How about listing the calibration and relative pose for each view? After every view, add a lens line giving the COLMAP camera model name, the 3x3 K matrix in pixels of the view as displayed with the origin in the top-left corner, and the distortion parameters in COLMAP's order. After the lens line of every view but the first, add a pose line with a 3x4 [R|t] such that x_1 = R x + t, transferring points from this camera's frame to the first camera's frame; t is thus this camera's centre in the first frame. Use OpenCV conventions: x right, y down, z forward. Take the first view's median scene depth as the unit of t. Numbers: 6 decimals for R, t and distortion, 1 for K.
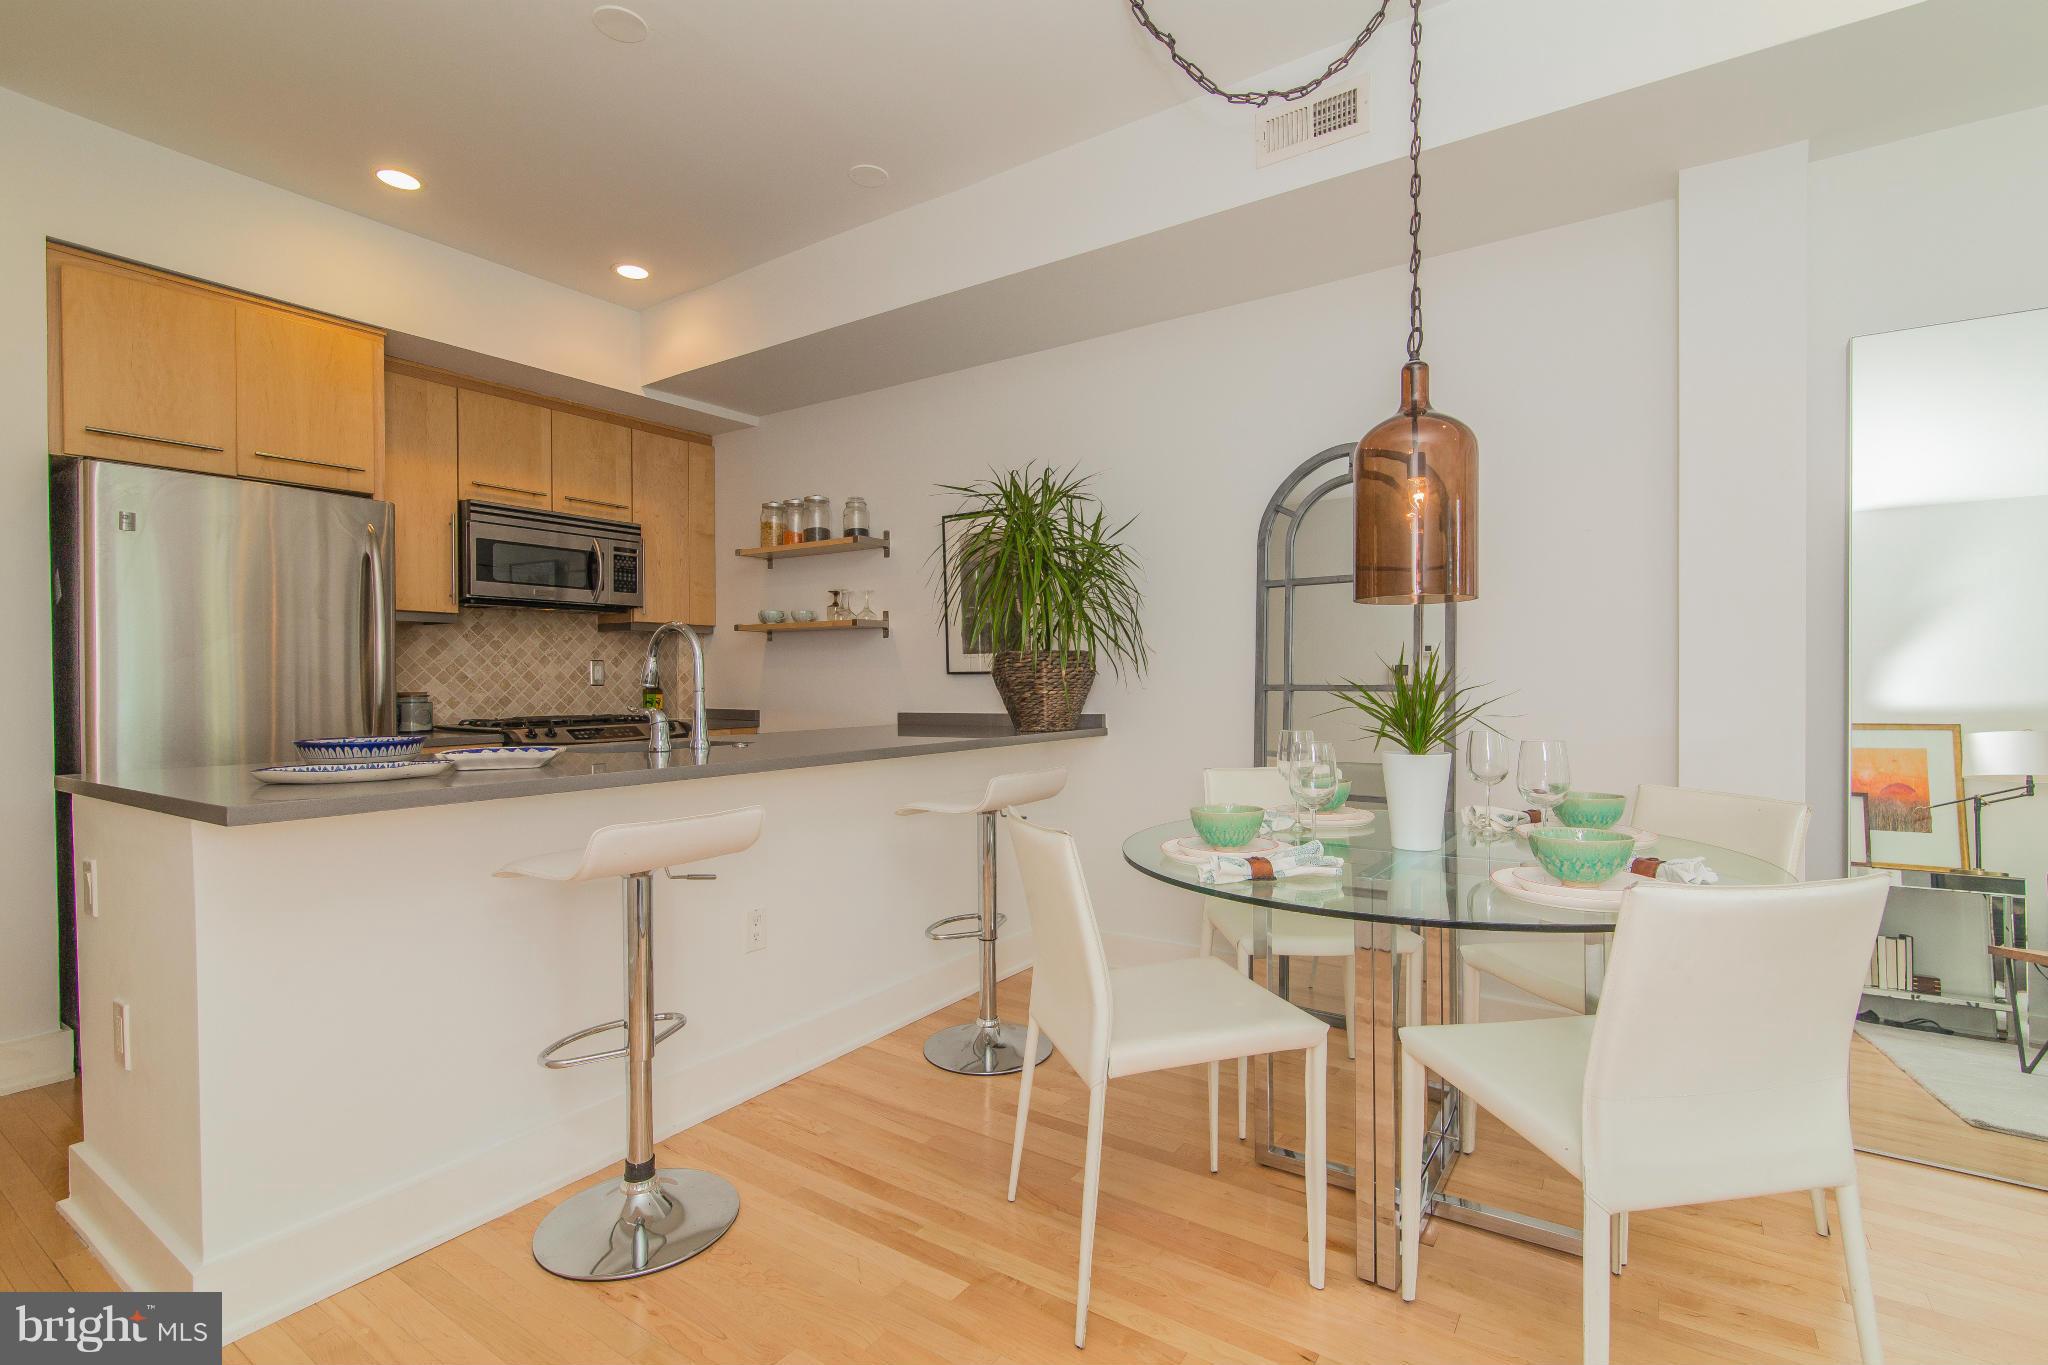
lens RADIAL K [[961.8, 0, 1040.3], [0, 961.8, 676.7], [0, 0, 1]] dist [0.011326, 0.000370]
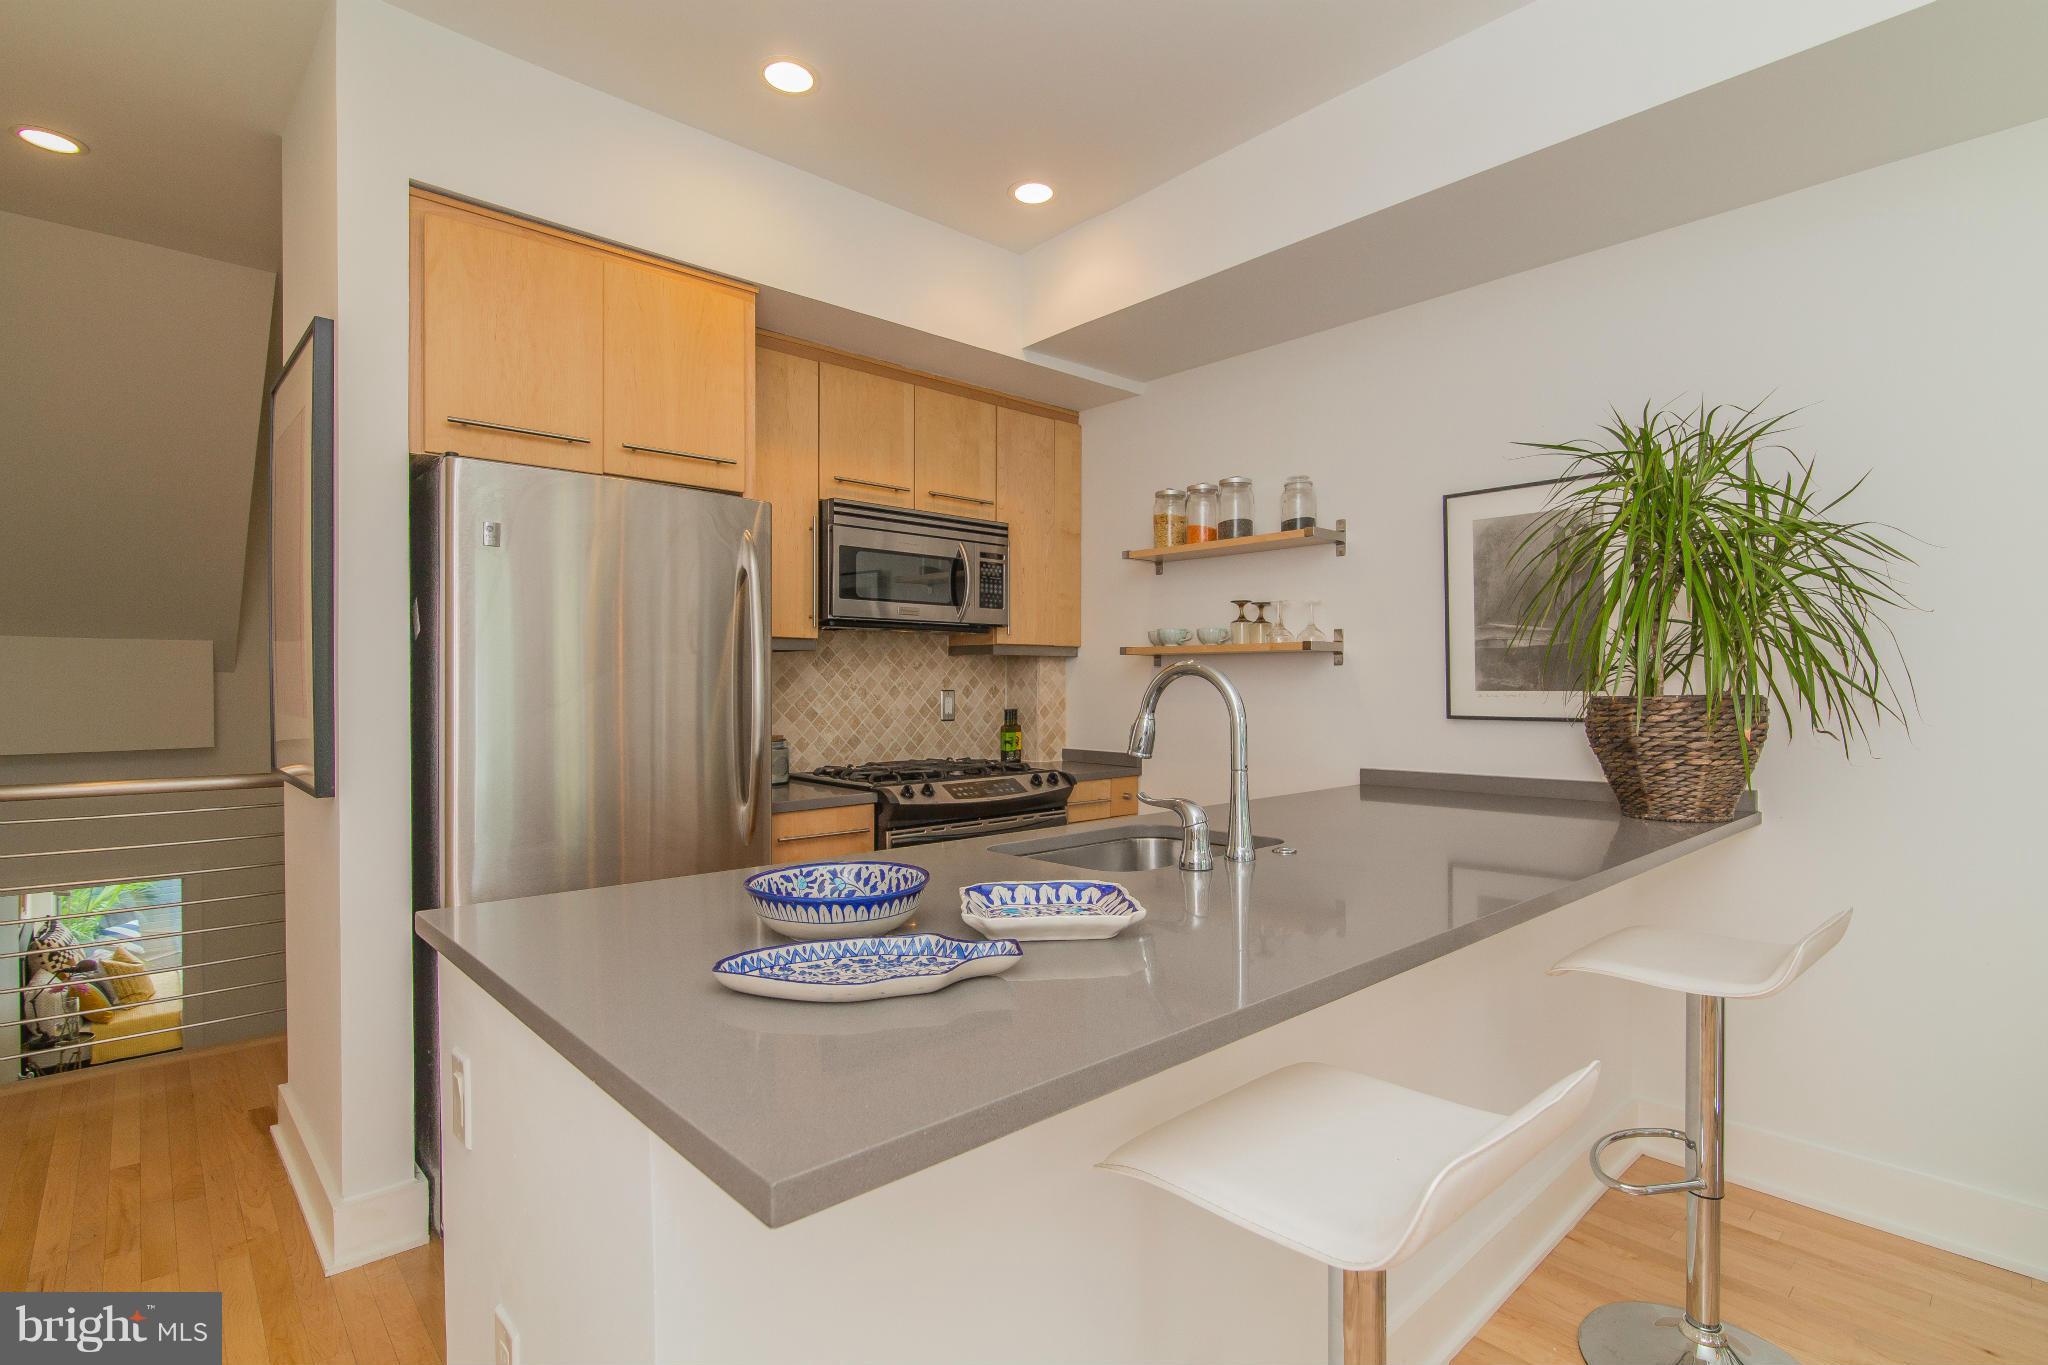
lens RADIAL K [[961.8, 0, 1013.7], [0, 961.8, 667.4], [0, 0, 1]] dist [0.011326, 0.000370]
pose [[0.974230, 0.000518, -0.225554, -0.241024], [-0.002664, 0.999954, -0.009212, -0.031869], [0.225539, 0.009576, 0.974187, 0.230923]]
